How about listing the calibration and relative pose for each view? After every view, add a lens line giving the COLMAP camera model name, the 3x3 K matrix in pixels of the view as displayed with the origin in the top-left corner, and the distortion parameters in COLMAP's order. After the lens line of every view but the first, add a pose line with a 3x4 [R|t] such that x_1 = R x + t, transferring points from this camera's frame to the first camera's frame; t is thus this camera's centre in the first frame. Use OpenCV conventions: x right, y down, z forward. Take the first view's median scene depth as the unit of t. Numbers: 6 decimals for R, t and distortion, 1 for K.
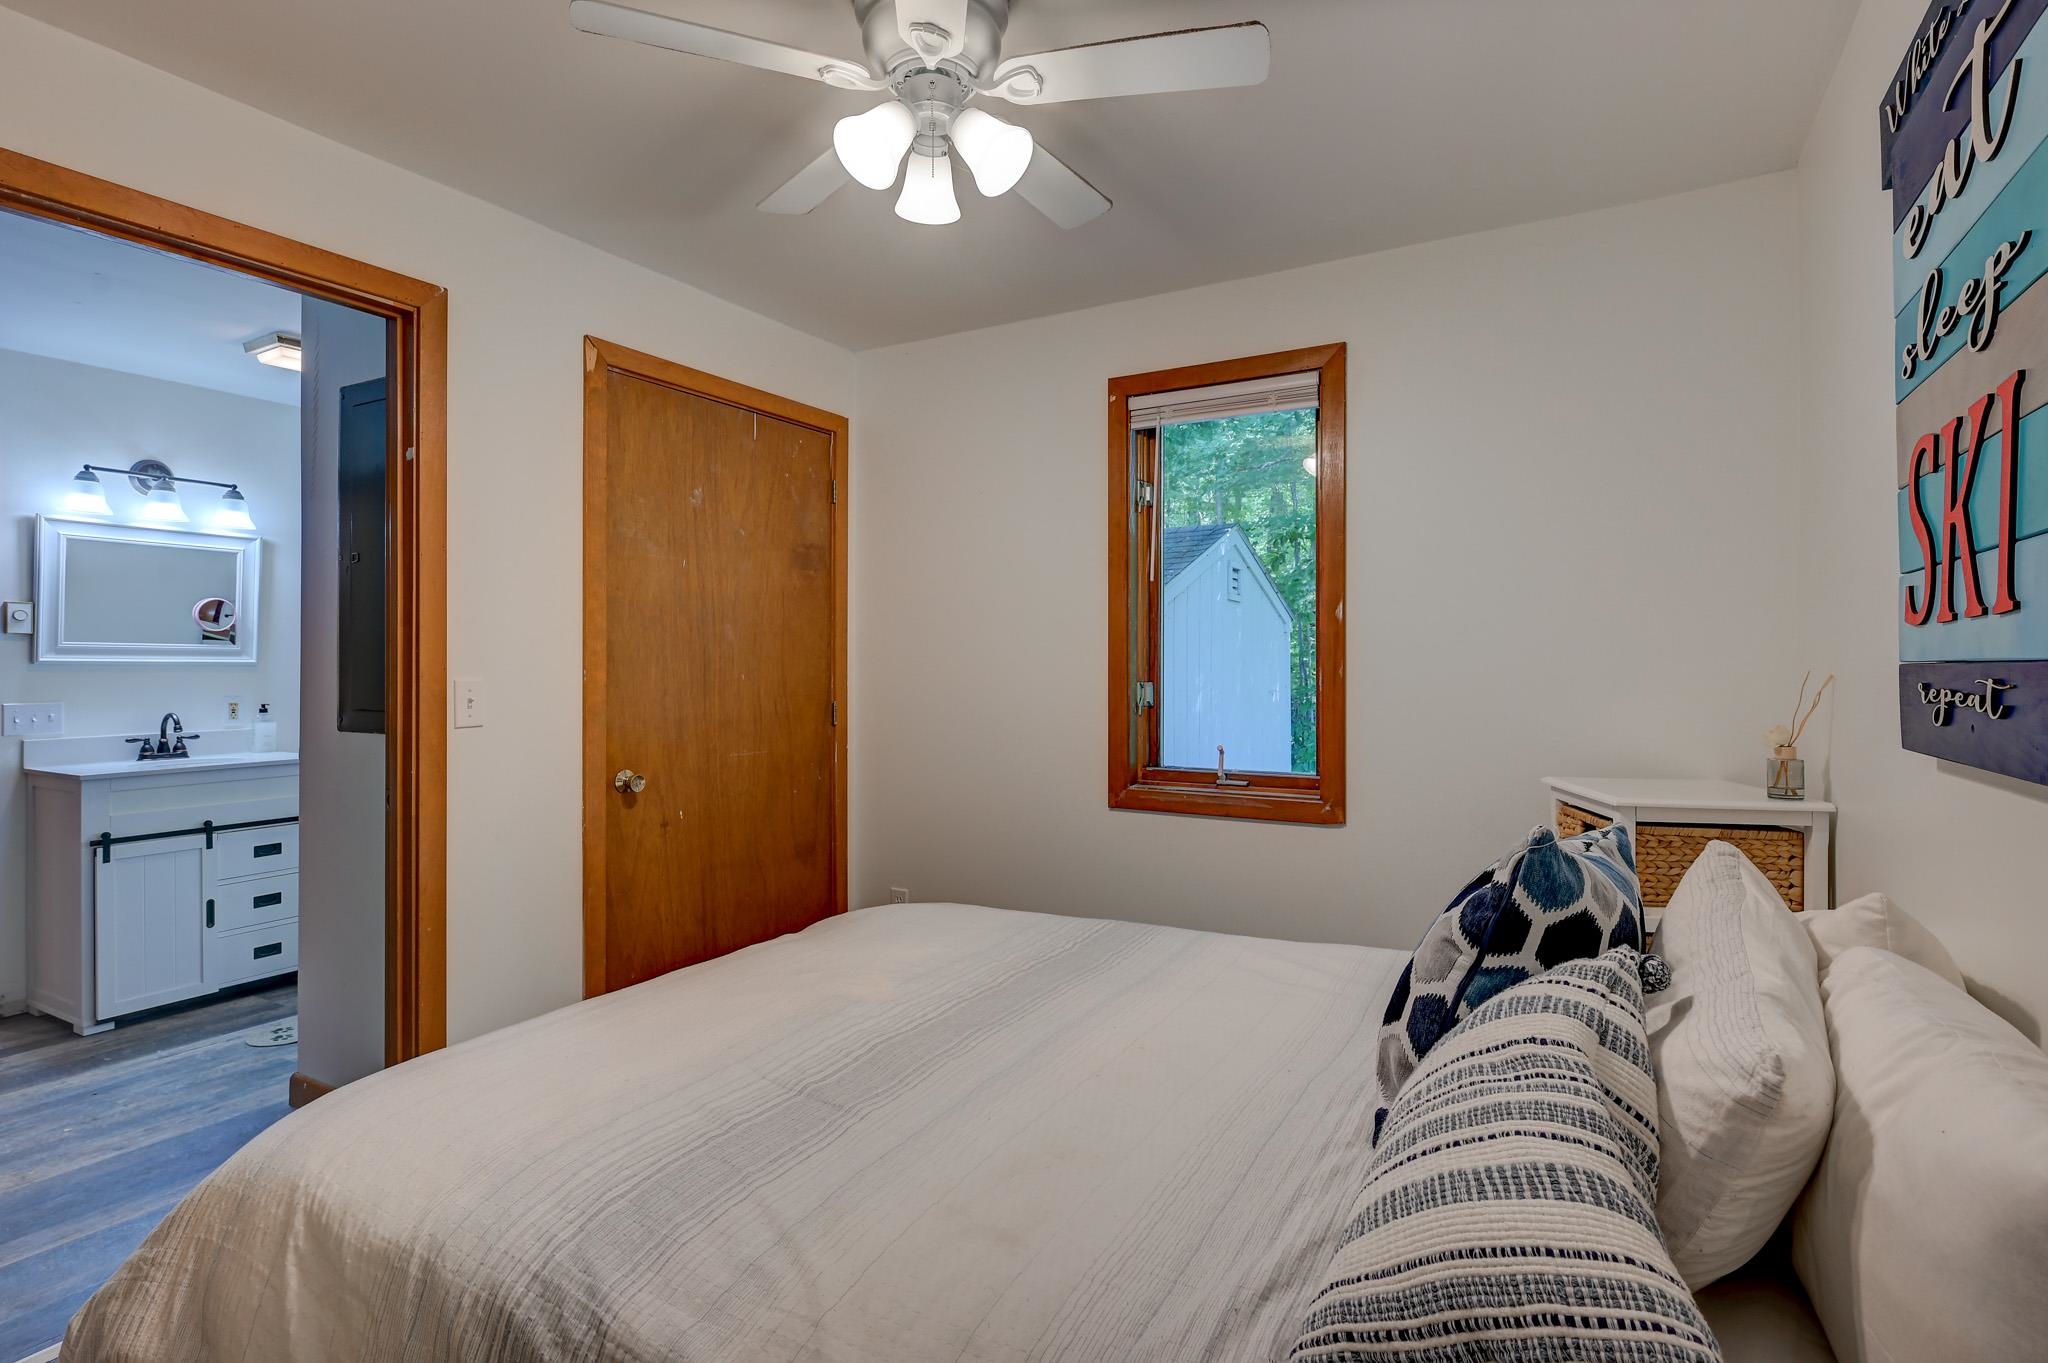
lens RADIAL K [[1003.2, 0, 1037.2], [0, 1003.2, 673.4], [0, 0, 1]] dist [0.001428, 0.000104]
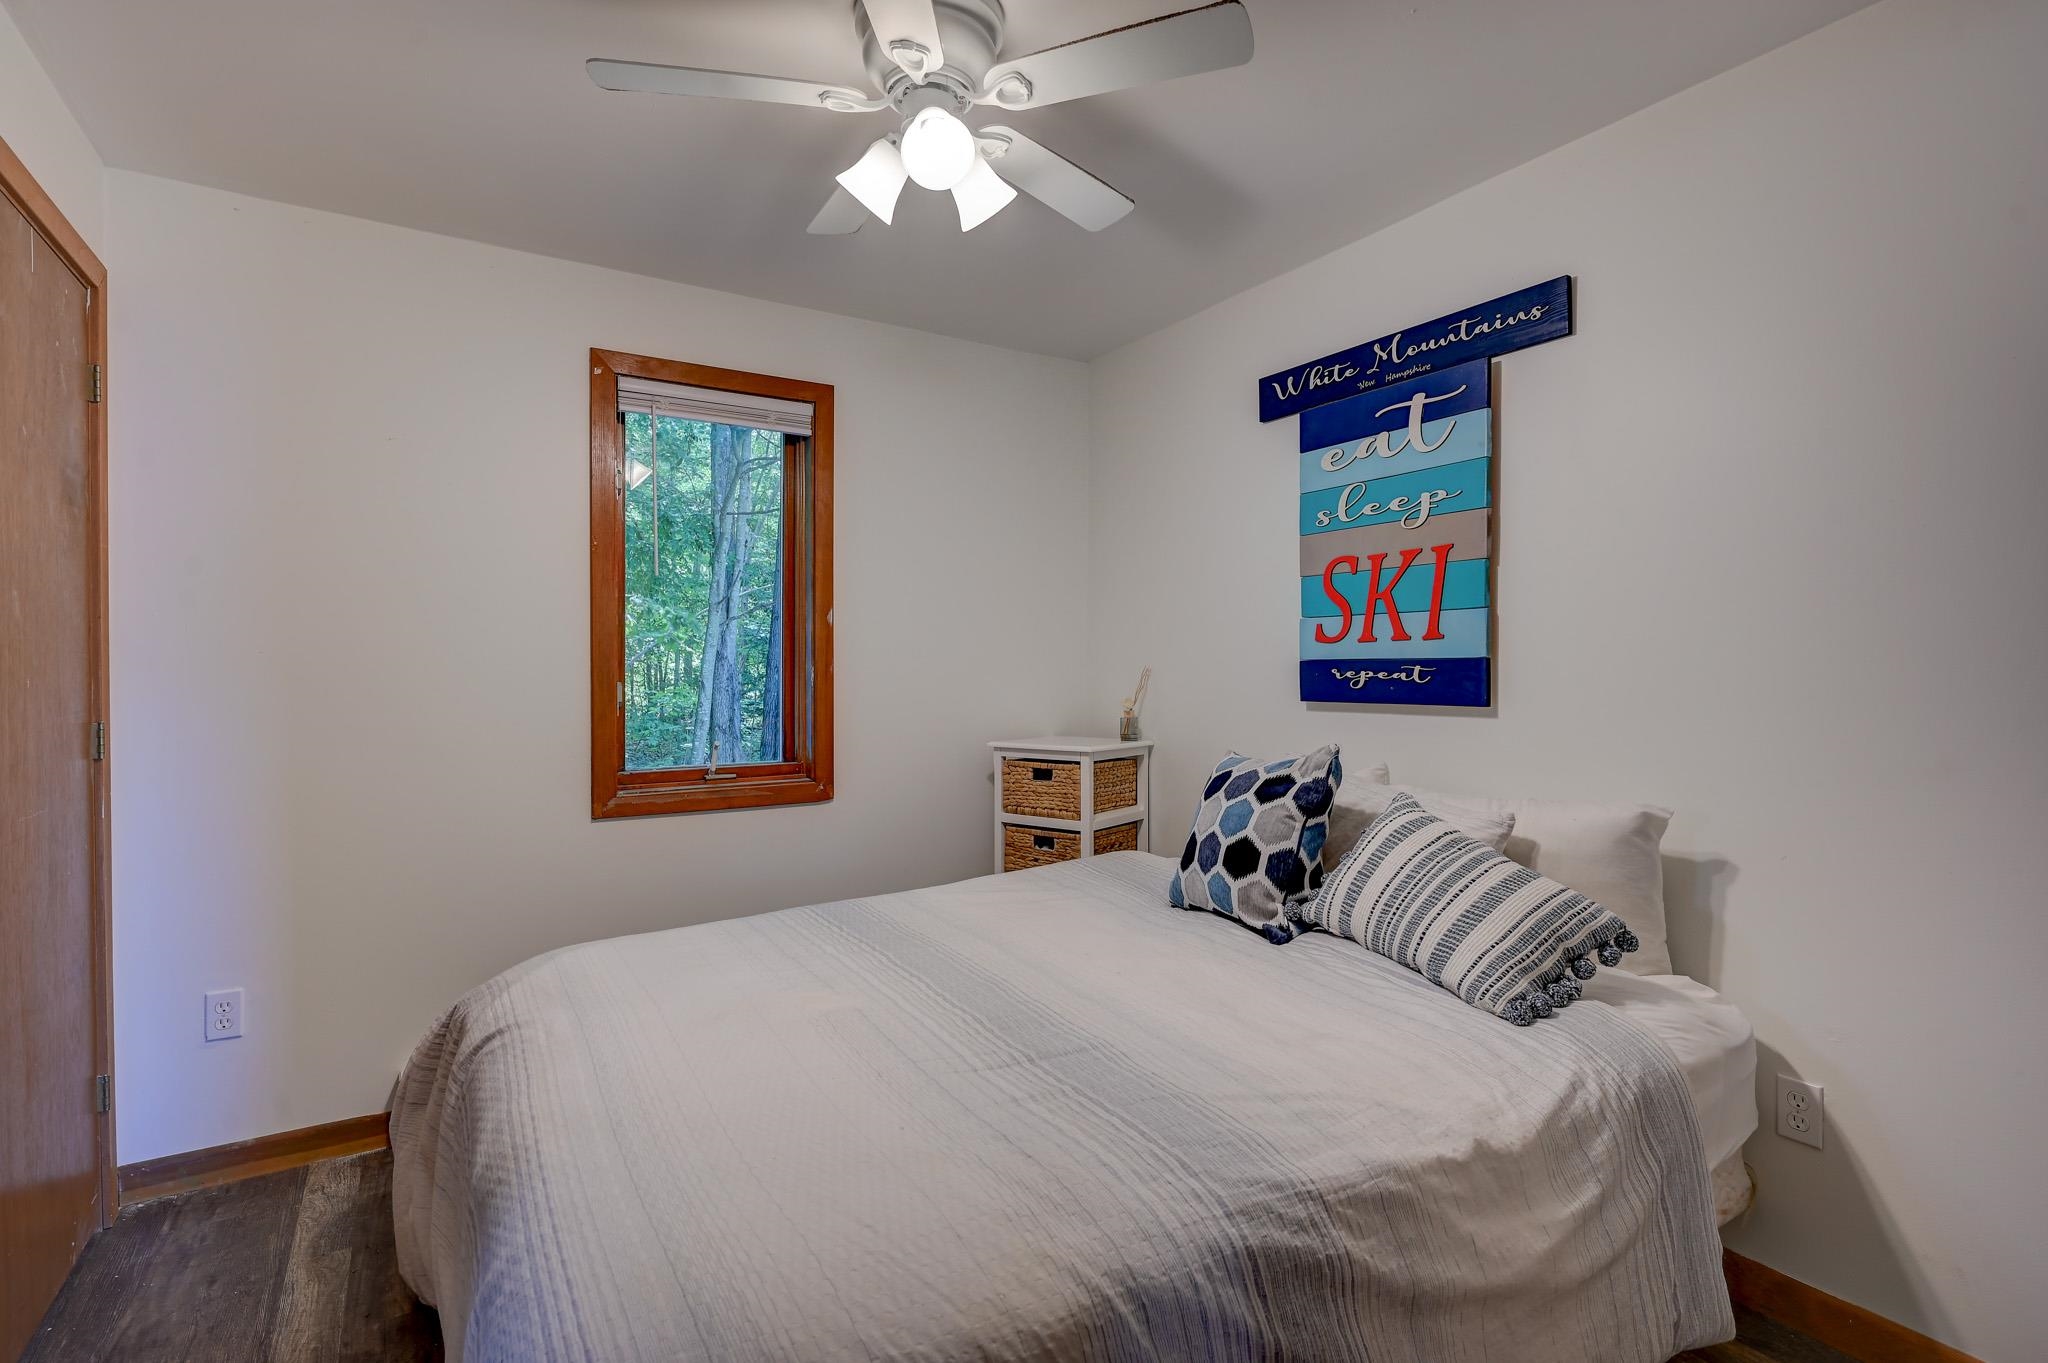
lens RADIAL K [[974.4, 0, 1024.0], [0, 974.4, 681.5], [0, 0, 1]] dist [0.002093, 0.000073]
pose [[0.477786, -0.014113, 0.878363, -1.195698], [0.009837, 0.999894, 0.010715, 0.006189], [-0.878421, 0.003521, 0.477874, 0.538412]]
